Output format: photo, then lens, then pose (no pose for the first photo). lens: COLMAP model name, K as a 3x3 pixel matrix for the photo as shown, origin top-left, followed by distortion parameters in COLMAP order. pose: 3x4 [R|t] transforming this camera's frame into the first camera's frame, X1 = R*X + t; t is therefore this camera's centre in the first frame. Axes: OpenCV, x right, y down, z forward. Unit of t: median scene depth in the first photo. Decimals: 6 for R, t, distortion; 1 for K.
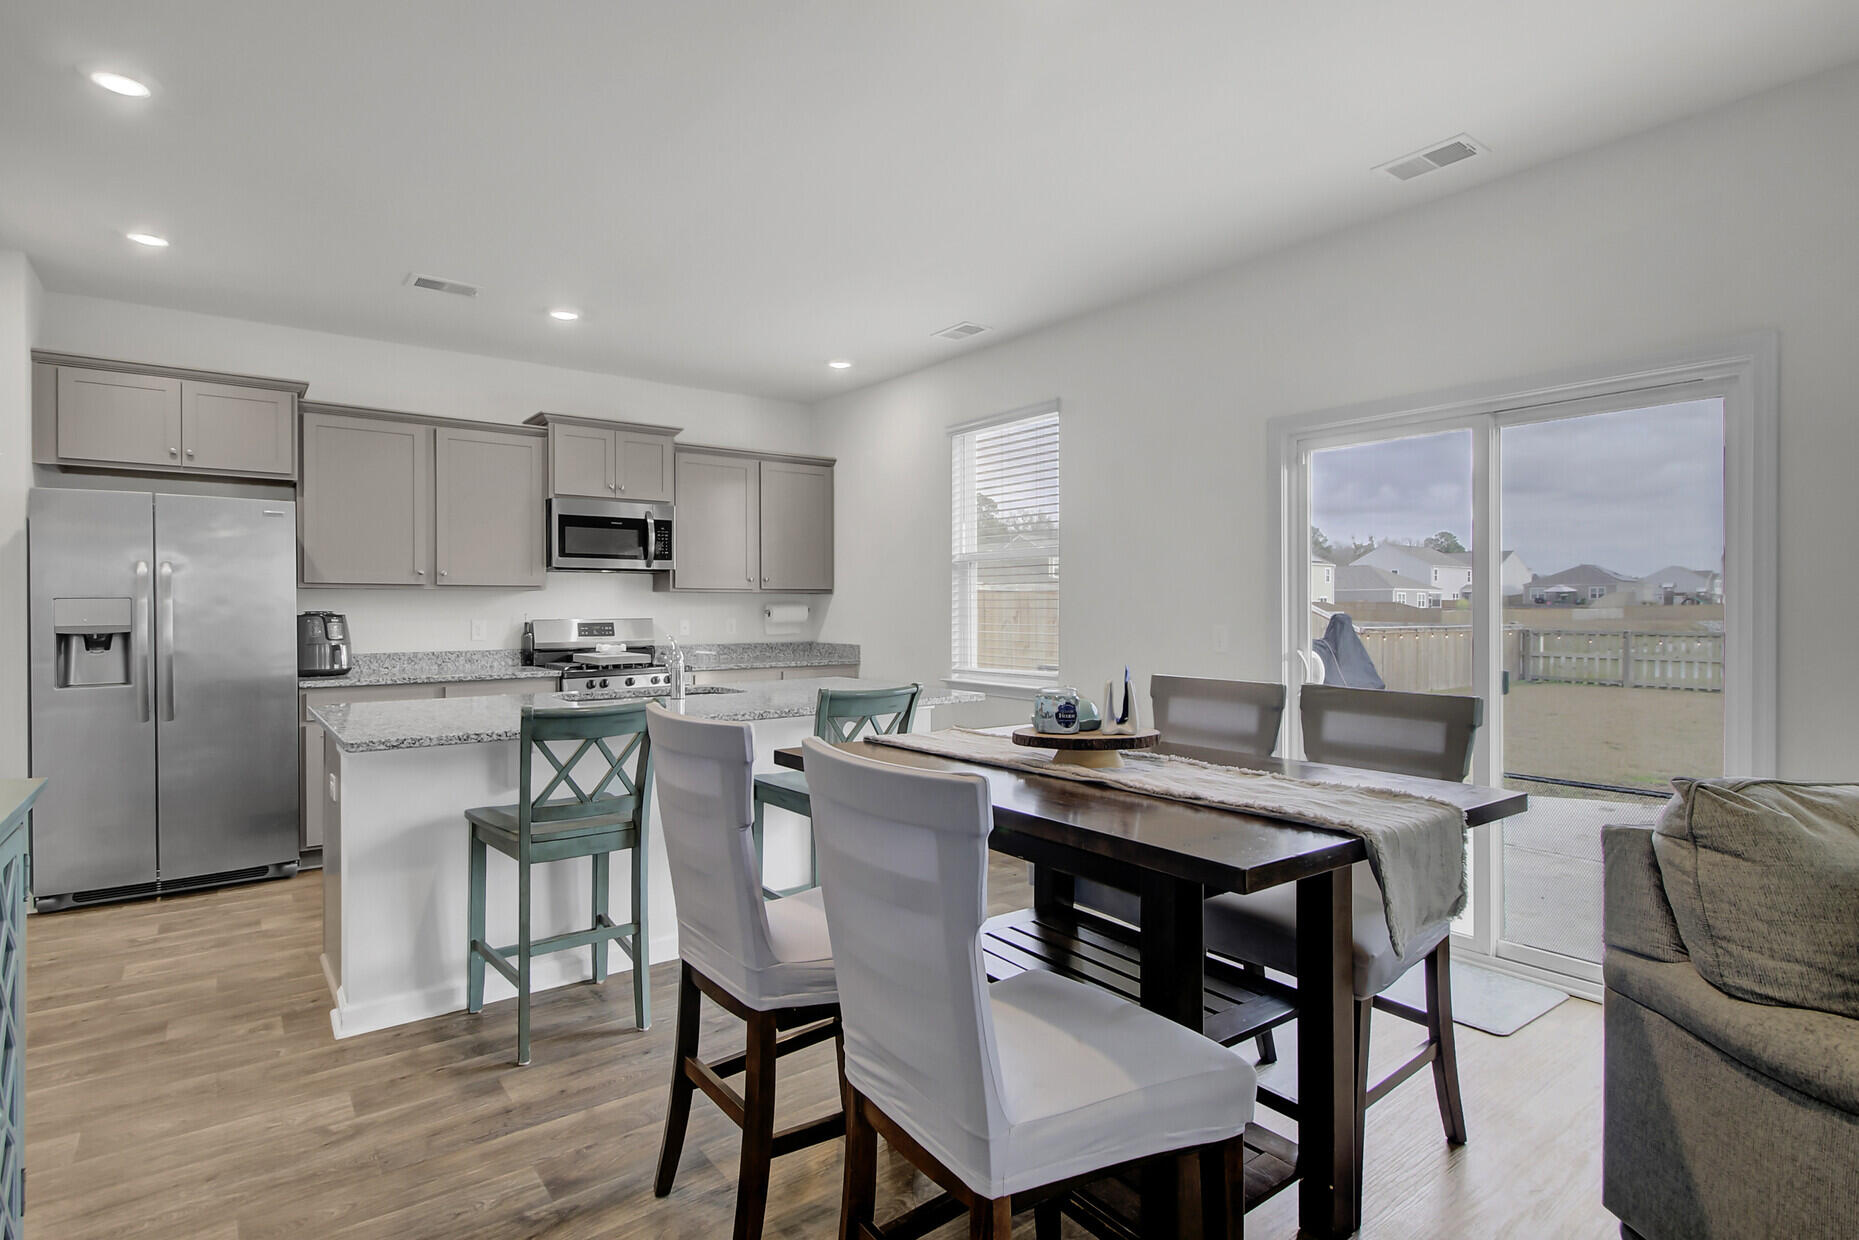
lens RADIAL K [[936.5, 0, 901.4], [0, 936.5, 619.7], [0, 0, 1]] dist [-0.001167, -0.001698]
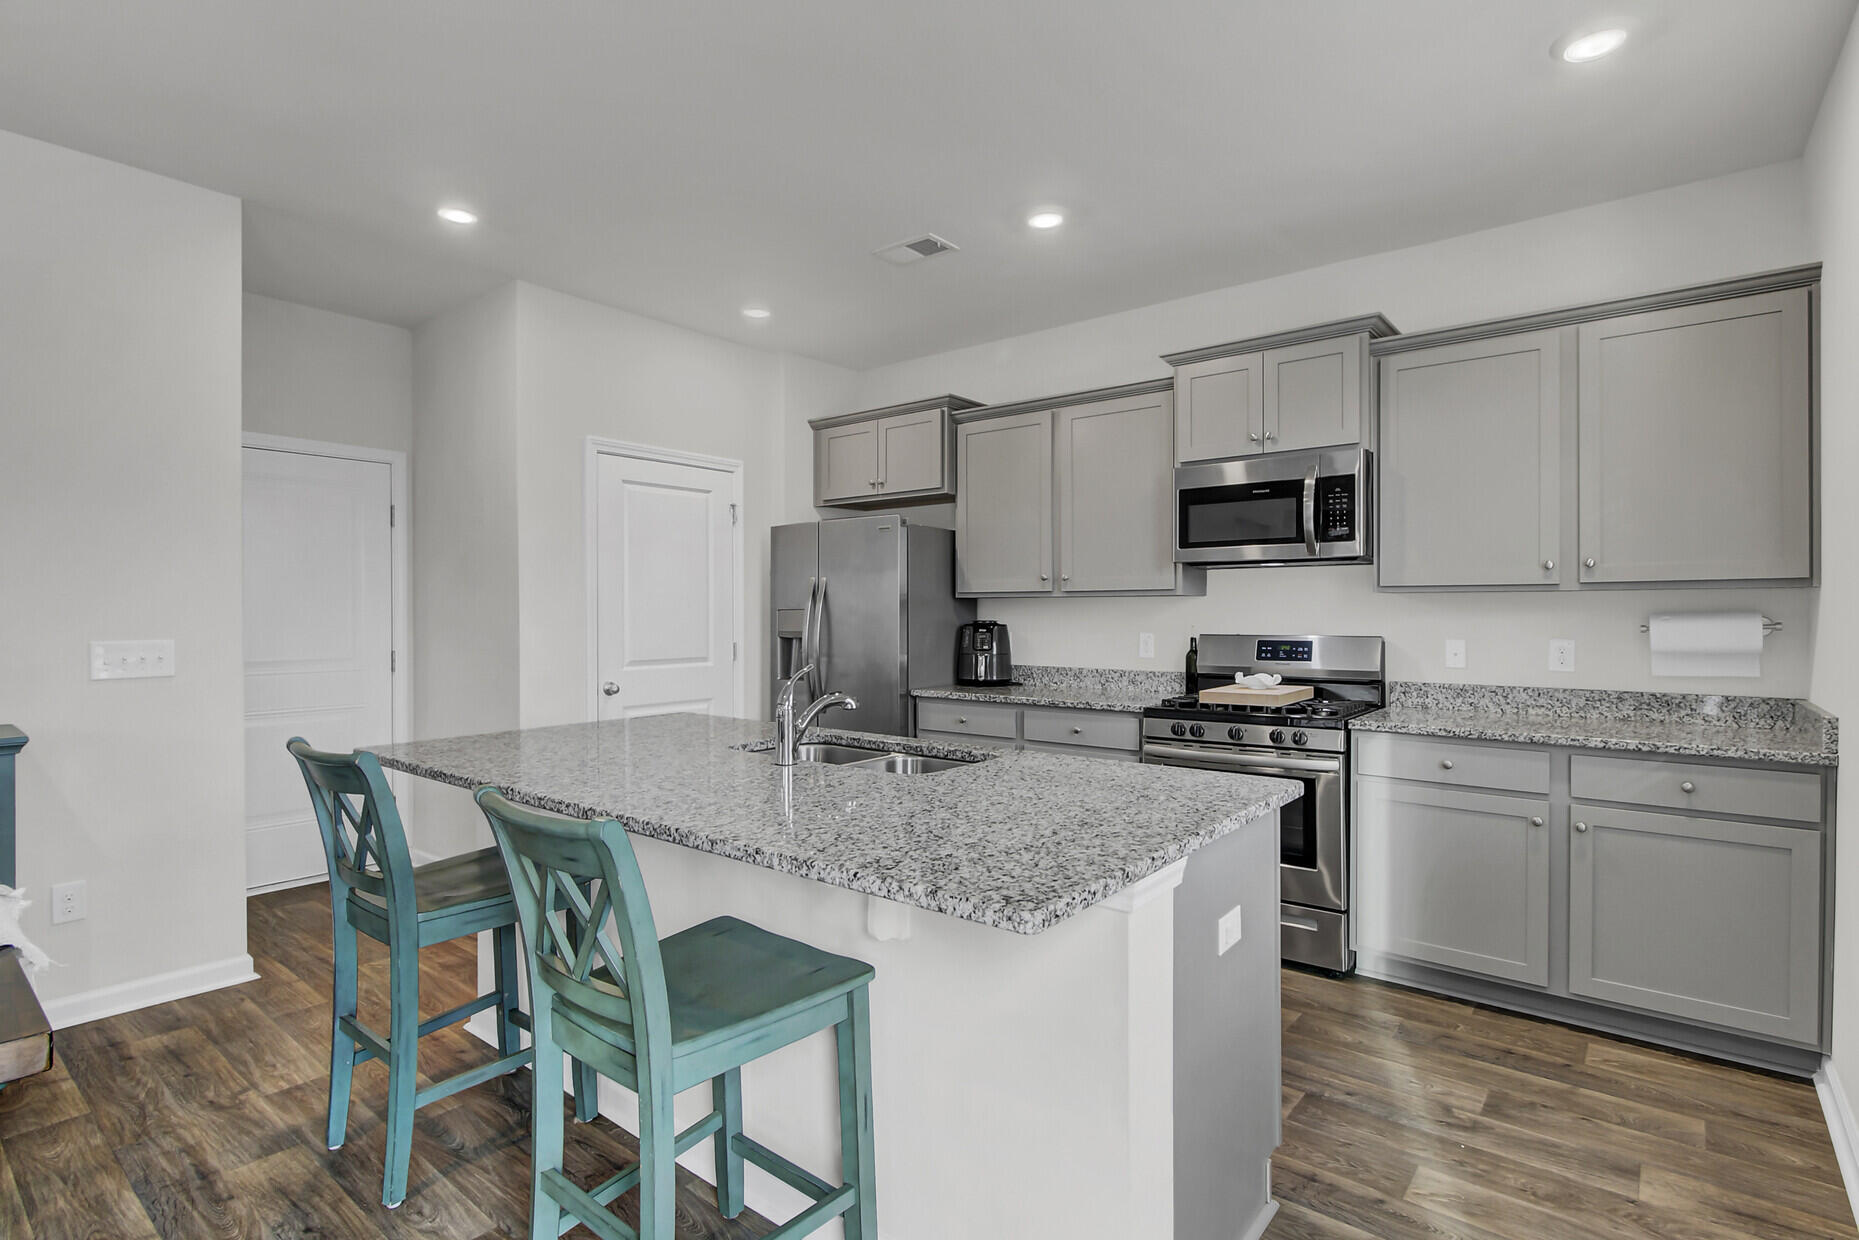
lens RADIAL K [[914.0, 0, 917.4], [0, 914.0, 592.9], [0, 0, 1]] dist [-0.000454, -0.000867]
pose [[0.243856, -0.018568, -0.969634, 0.296306], [-0.012071, 0.999681, -0.022179, -0.015580], [0.969736, 0.017113, 0.243554, 0.688642]]
